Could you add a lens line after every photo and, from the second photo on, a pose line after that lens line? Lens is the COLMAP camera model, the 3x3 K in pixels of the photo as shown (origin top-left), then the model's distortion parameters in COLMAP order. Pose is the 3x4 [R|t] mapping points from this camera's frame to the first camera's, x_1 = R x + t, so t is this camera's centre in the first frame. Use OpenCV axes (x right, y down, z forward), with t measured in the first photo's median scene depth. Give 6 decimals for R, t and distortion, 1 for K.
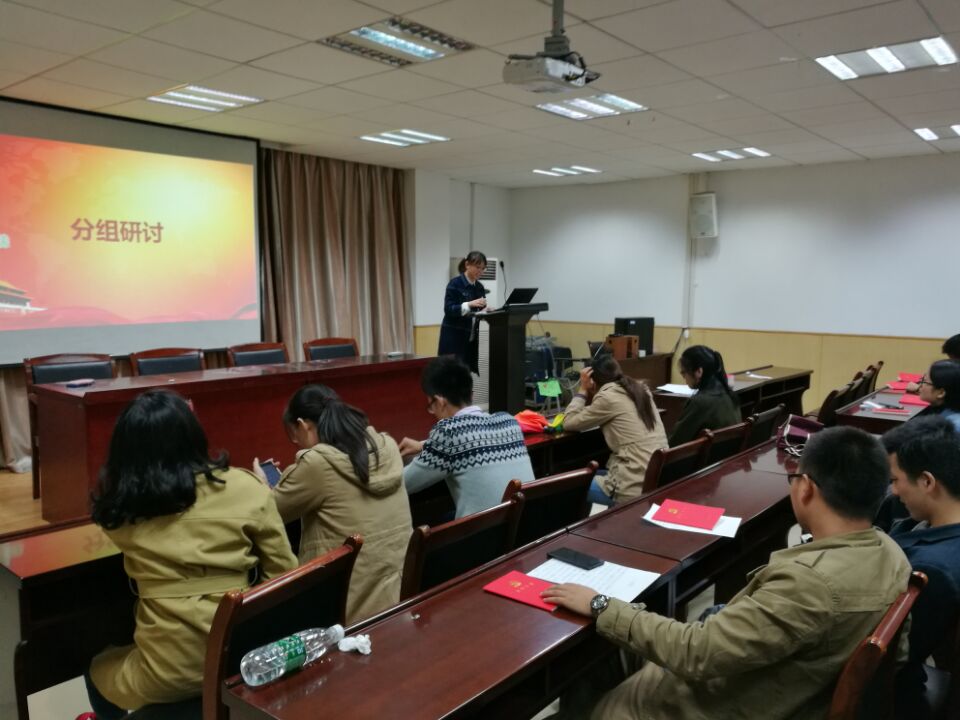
lens RADIAL K [[782.4, 0, 480.0], [0, 782.4, 360.0], [0, 0, 1]] dist [-0.004009, -0.002142]
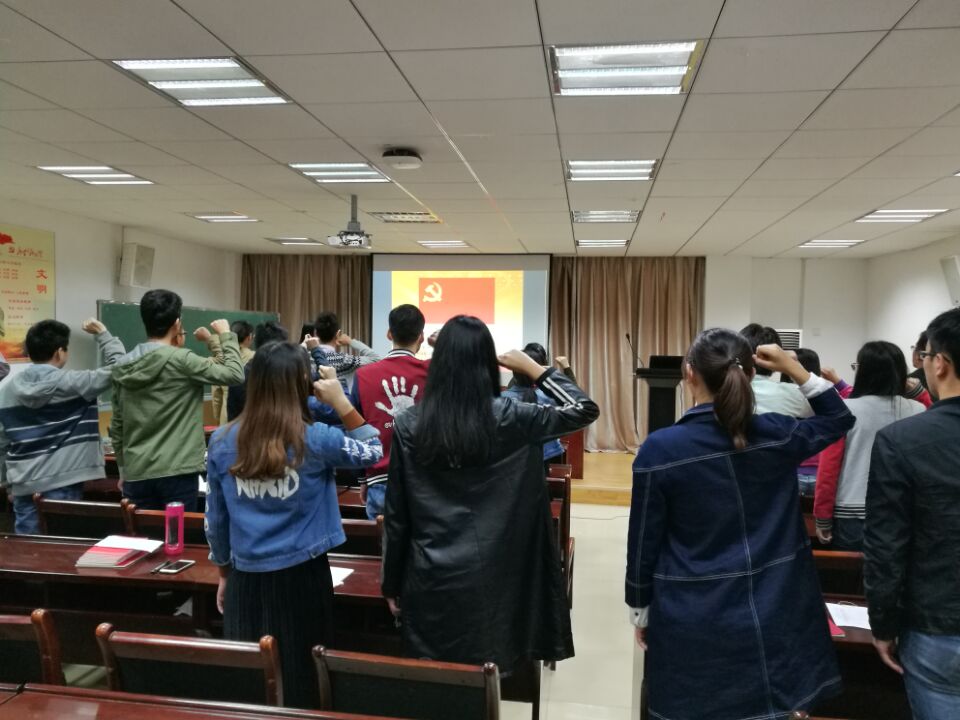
lens RADIAL K [[782.4, 0, 480.0], [0, 782.4, 360.0], [0, 0, 1]] dist [-0.004009, -0.002142]
pose [[0.515601, 0.025727, -0.856443, 1.076987], [-0.096031, 0.994987, -0.027925, -0.031355], [0.851431, 0.096643, 0.515486, 0.166964]]
